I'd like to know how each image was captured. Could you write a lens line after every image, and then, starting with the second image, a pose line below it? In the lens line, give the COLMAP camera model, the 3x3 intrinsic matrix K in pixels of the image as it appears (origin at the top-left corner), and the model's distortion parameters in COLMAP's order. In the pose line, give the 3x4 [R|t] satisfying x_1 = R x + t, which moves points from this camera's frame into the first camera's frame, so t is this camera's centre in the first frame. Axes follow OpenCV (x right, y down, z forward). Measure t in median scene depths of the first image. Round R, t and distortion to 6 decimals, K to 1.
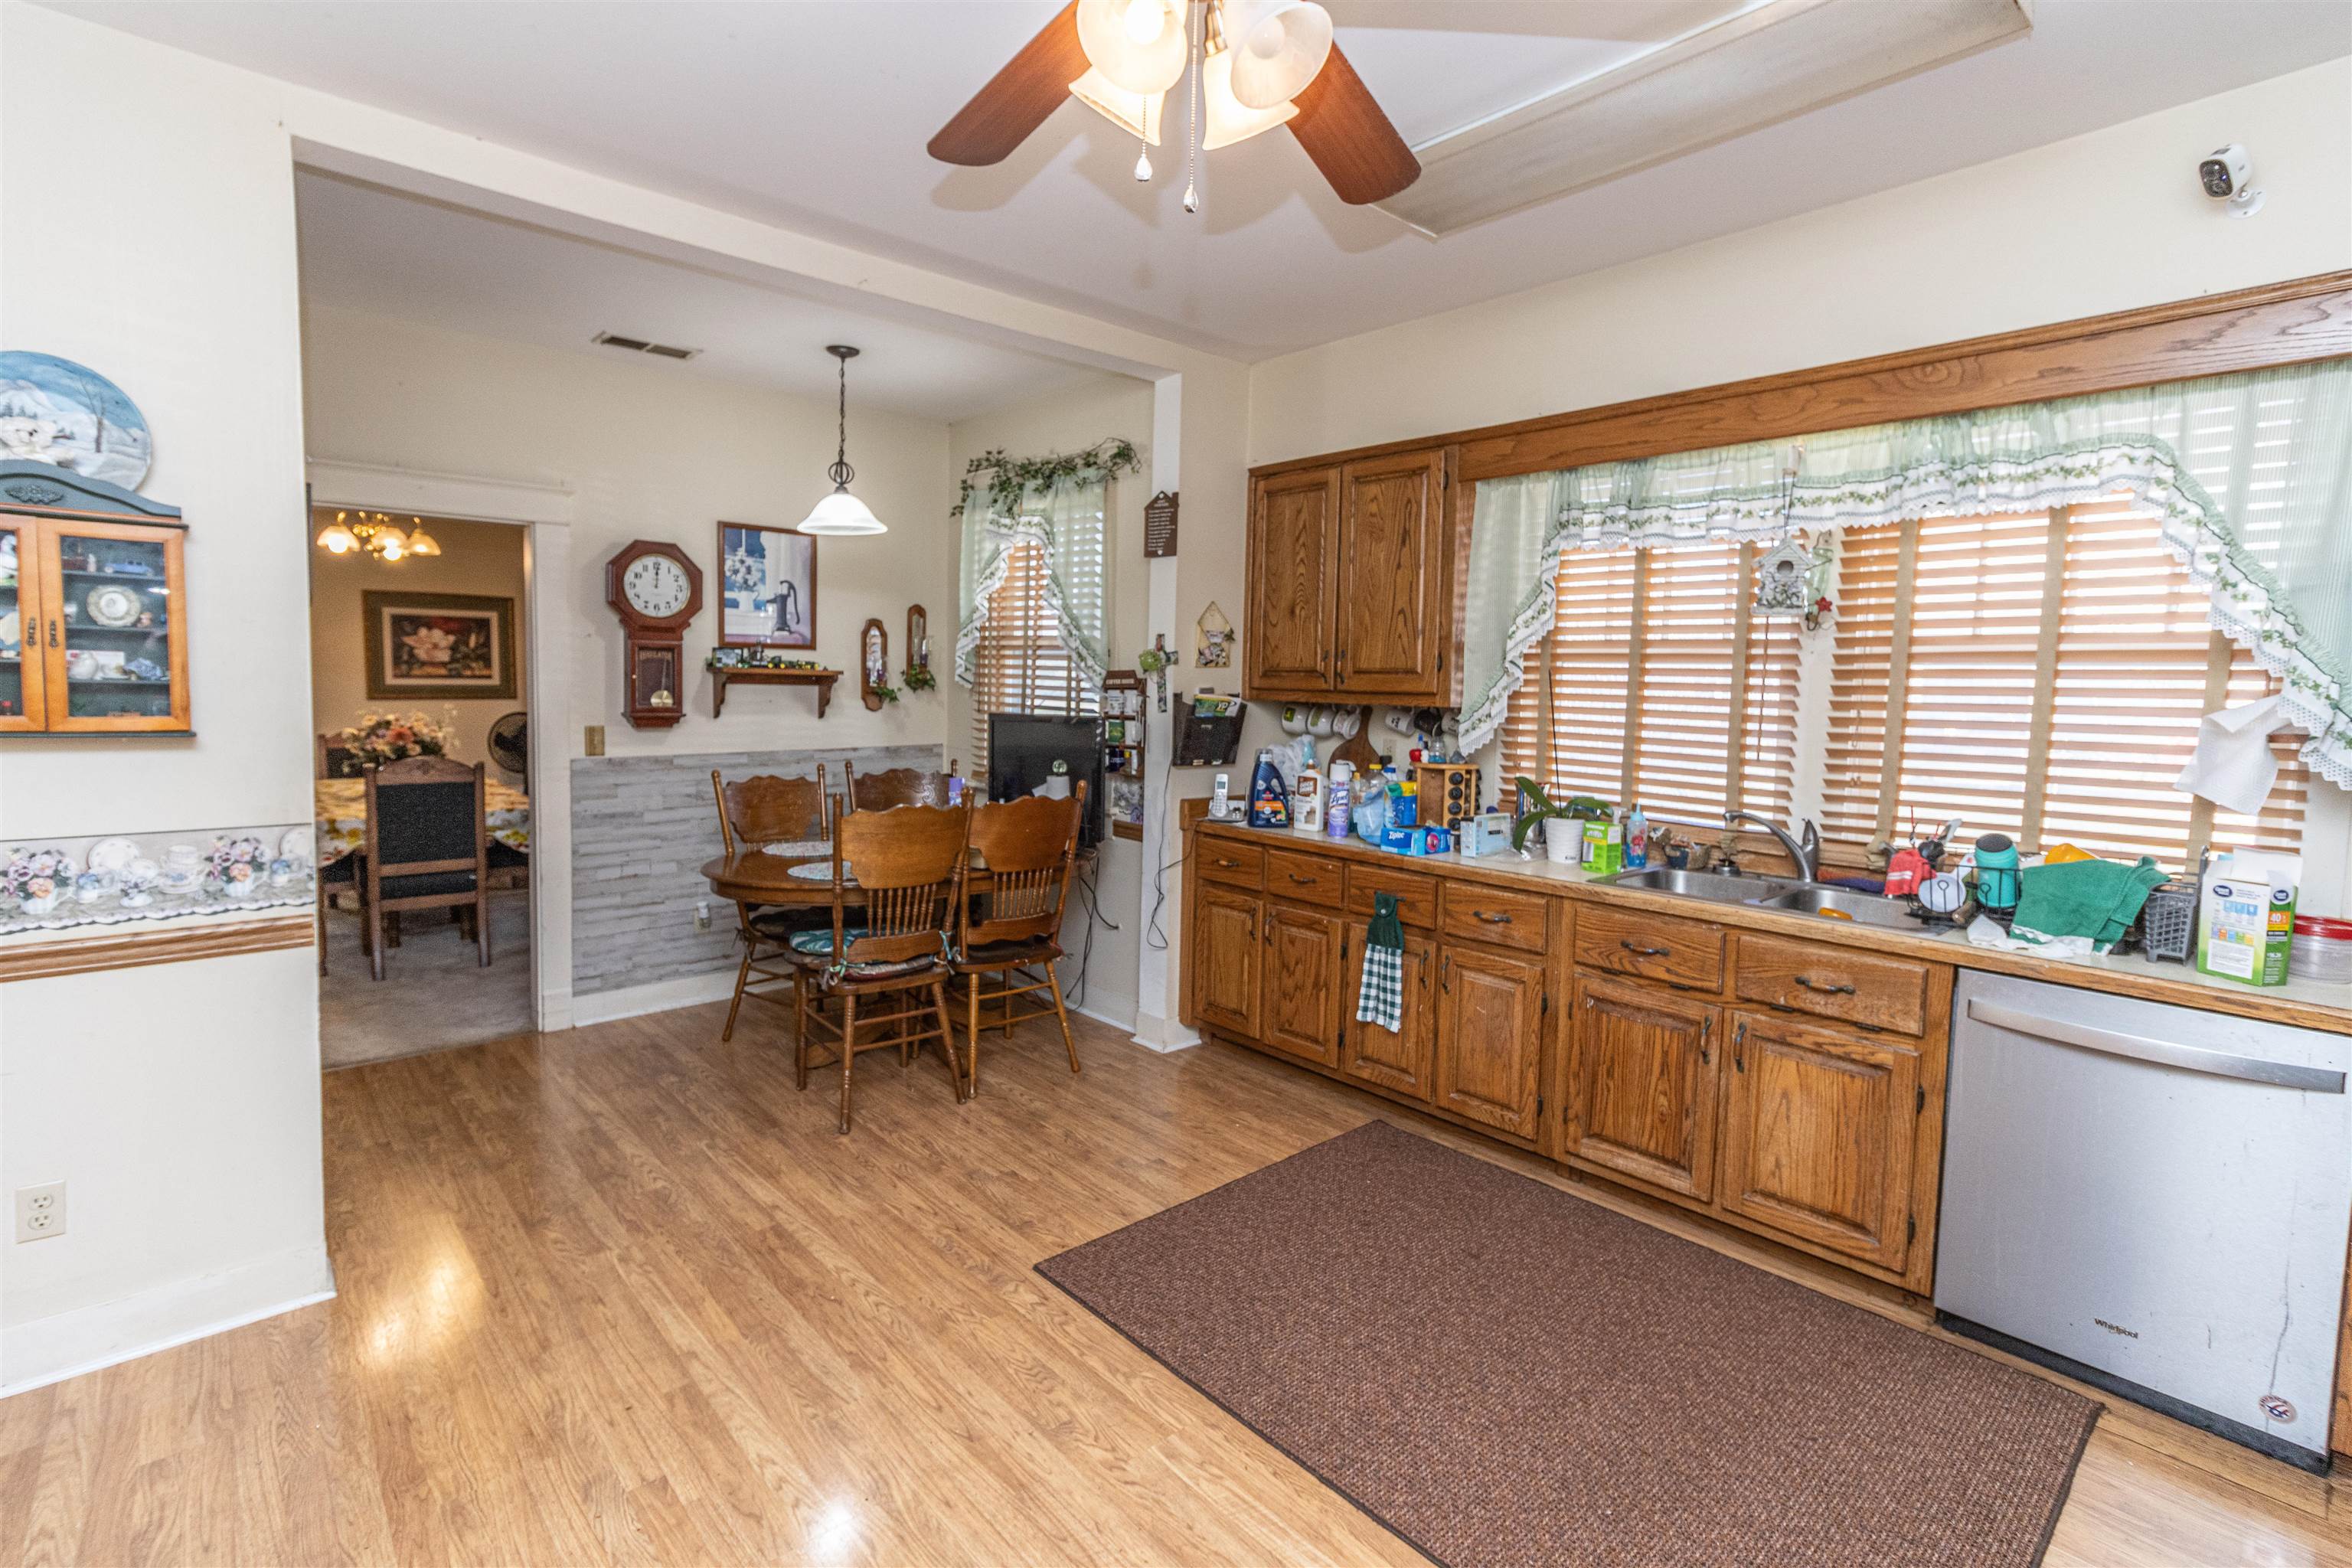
lens RADIAL K [[1077.3, 0, 1174.3], [0, 1077.3, 756.7], [0, 0, 1]] dist [0.000566, 0.000294]
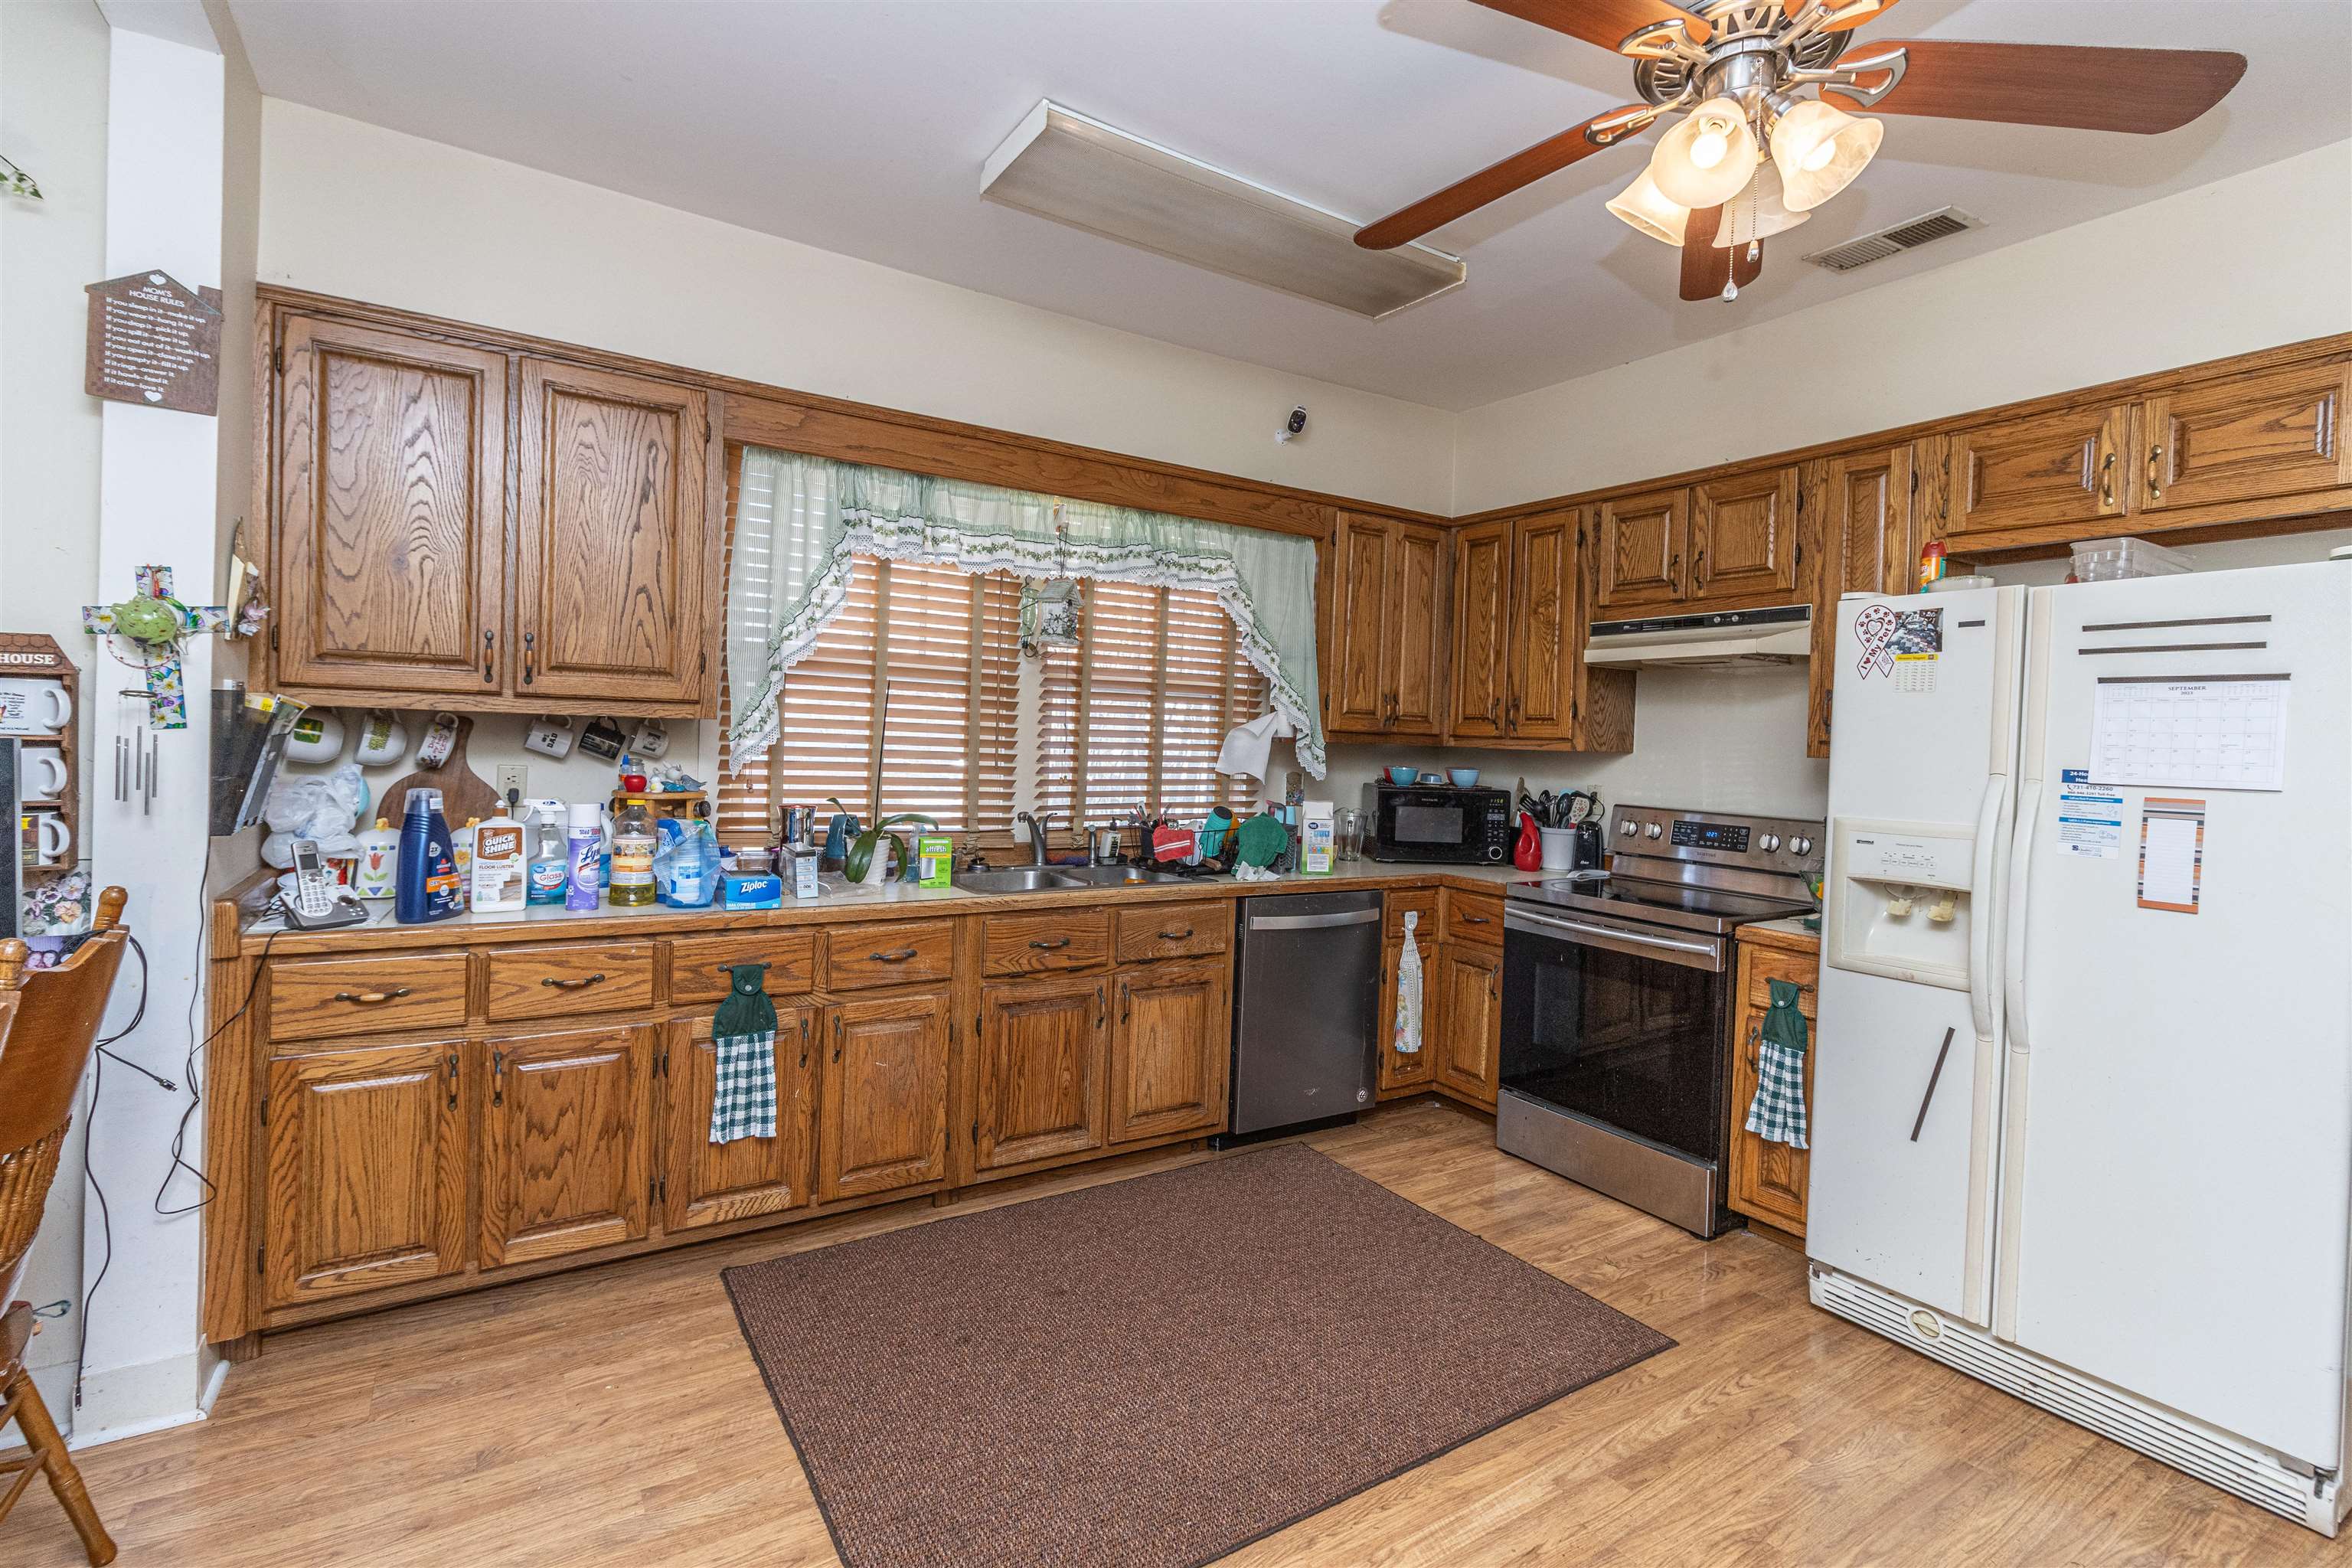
lens RADIAL K [[1077.3, 0, 1174.3], [0, 1077.3, 756.7], [0, 0, 1]] dist [0.000566, 0.000294]
pose [[0.165171, -0.032761, 0.985721, -0.459107], [0.039390, 0.998870, 0.026598, -0.025801], [-0.985478, 0.034434, 0.166275, 0.521880]]
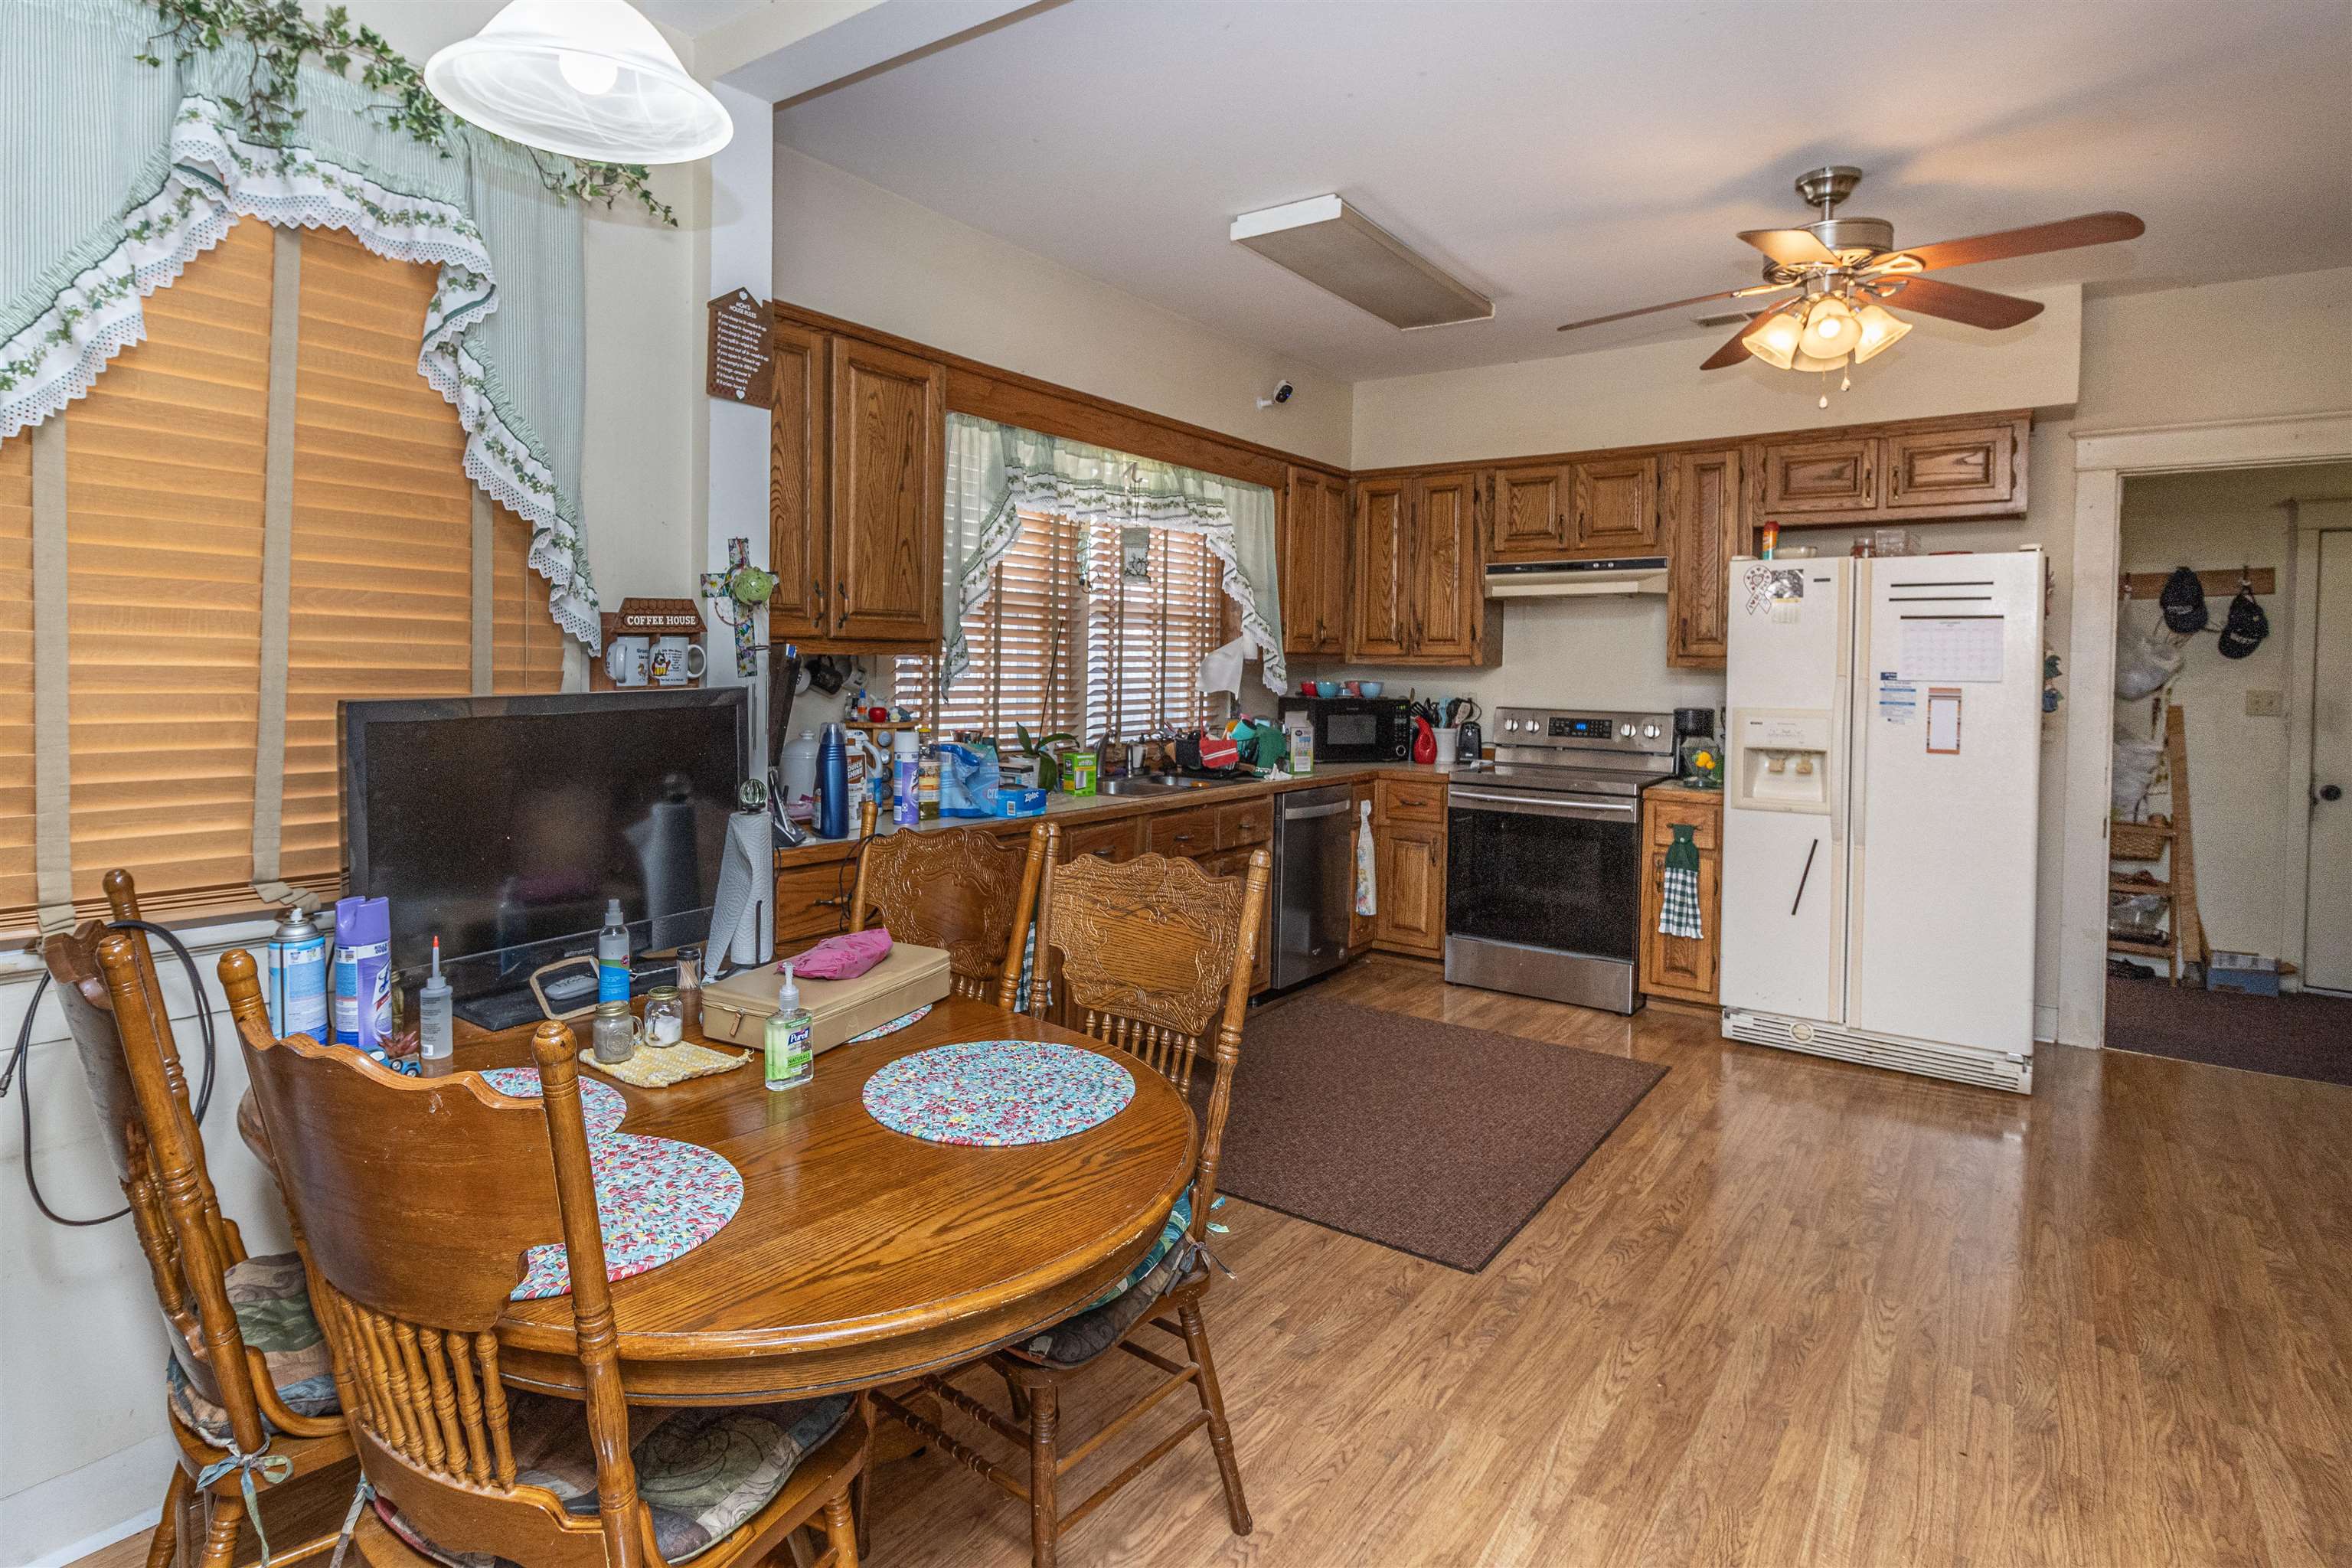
lens RADIAL K [[1239.7, 0, 1078.3], [0, 1239.7, 686.2], [0, 0, 1]] dist [0.000828, 0.000815]
pose [[-0.177004, -0.043644, 0.983242, -0.760320], [0.052013, 0.997205, 0.053627, -0.068364], [-0.982835, 0.060634, -0.174239, 1.041013]]
